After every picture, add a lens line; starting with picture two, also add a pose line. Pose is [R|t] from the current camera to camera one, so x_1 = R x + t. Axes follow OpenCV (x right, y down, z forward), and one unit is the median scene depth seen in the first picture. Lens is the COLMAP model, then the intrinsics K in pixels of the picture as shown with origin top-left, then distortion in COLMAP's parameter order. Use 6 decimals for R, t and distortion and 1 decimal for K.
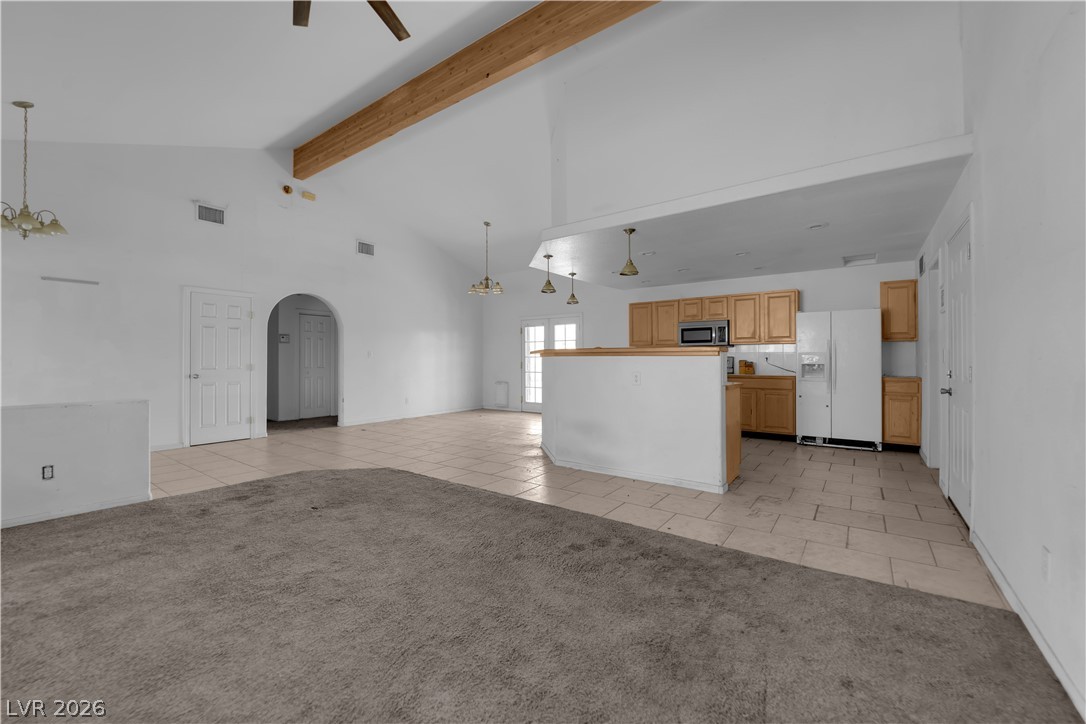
lens RADIAL K [[435.3, 0, 545.5], [0, 435.3, 358.7], [0, 0, 1]] dist [-0.010384, -0.003714]
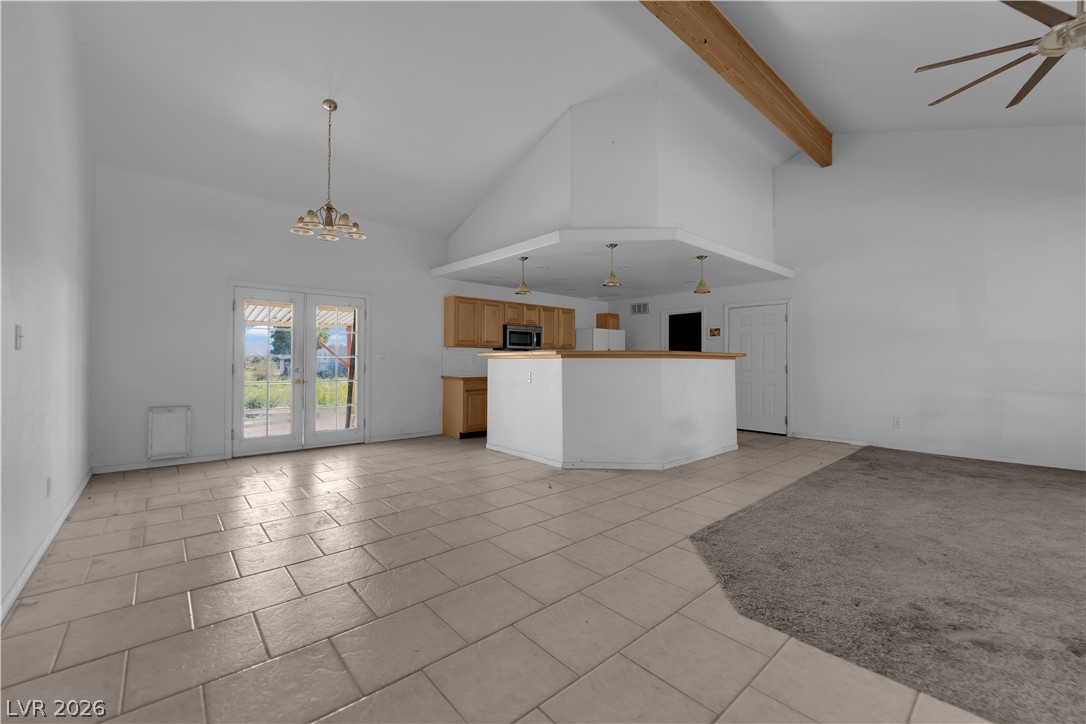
lens RADIAL K [[435.3, 0, 545.5], [0, 435.3, 358.7], [0, 0, 1]] dist [-0.010384, -0.003714]
pose [[0.218980, 0.009680, 0.975681, -0.762740], [-0.005986, 0.999945, -0.008577, 0.004423], [-0.975711, -0.003962, 0.219026, 0.807408]]
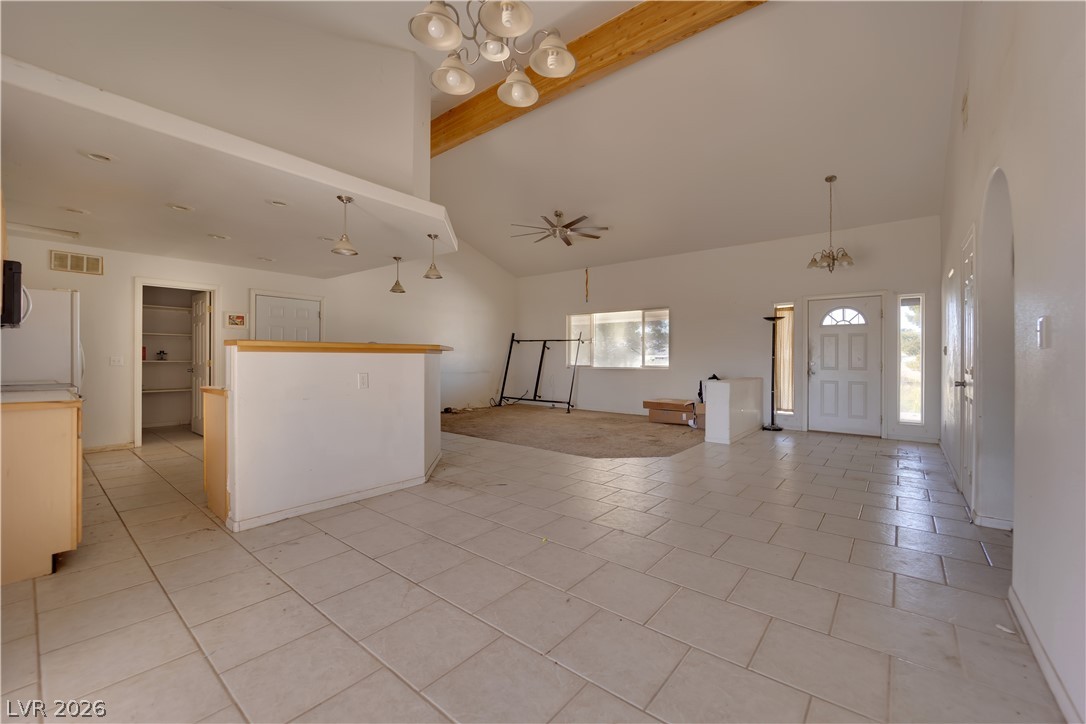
lens RADIAL K [[435.3, 0, 545.5], [0, 435.3, 358.7], [0, 0, 1]] dist [-0.010384, -0.003714]
pose [[-0.998487, -0.001215, 0.054976, -0.221291], [-0.001245, 0.999999, -0.000510, 0.005088], [-0.054976, -0.000578, -0.998488, 1.584283]]
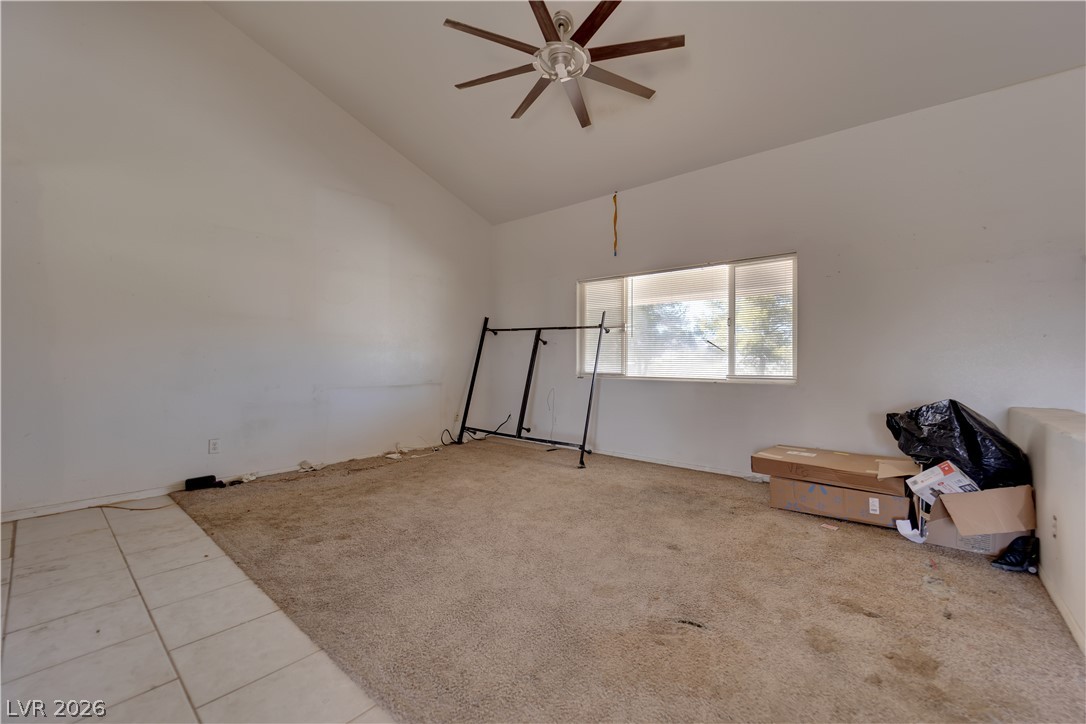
lens RADIAL K [[435.3, 0, 545.5], [0, 435.3, 358.7], [0, 0, 1]] dist [-0.010384, -0.003714]
pose [[-0.997511, -0.002411, 0.070464, -0.208368], [-0.002769, 0.999984, -0.004985, 0.004171], [-0.070450, -0.005168, -0.997502, 0.863682]]
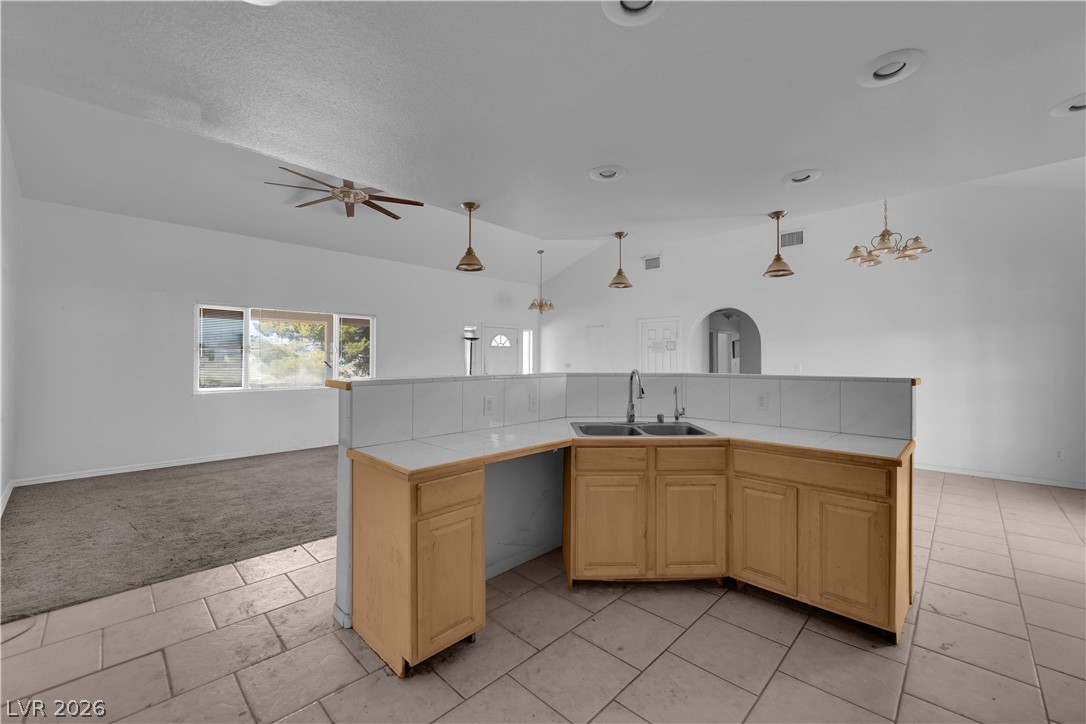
lens RADIAL K [[435.3, 0, 545.5], [0, 435.3, 358.7], [0, 0, 1]] dist [-0.010384, -0.003714]
pose [[-0.145852, -0.001033, -0.989306, 0.596451], [0.002247, 0.999997, -0.001375, -0.035204], [0.989304, -0.002423, -0.145849, 0.847398]]
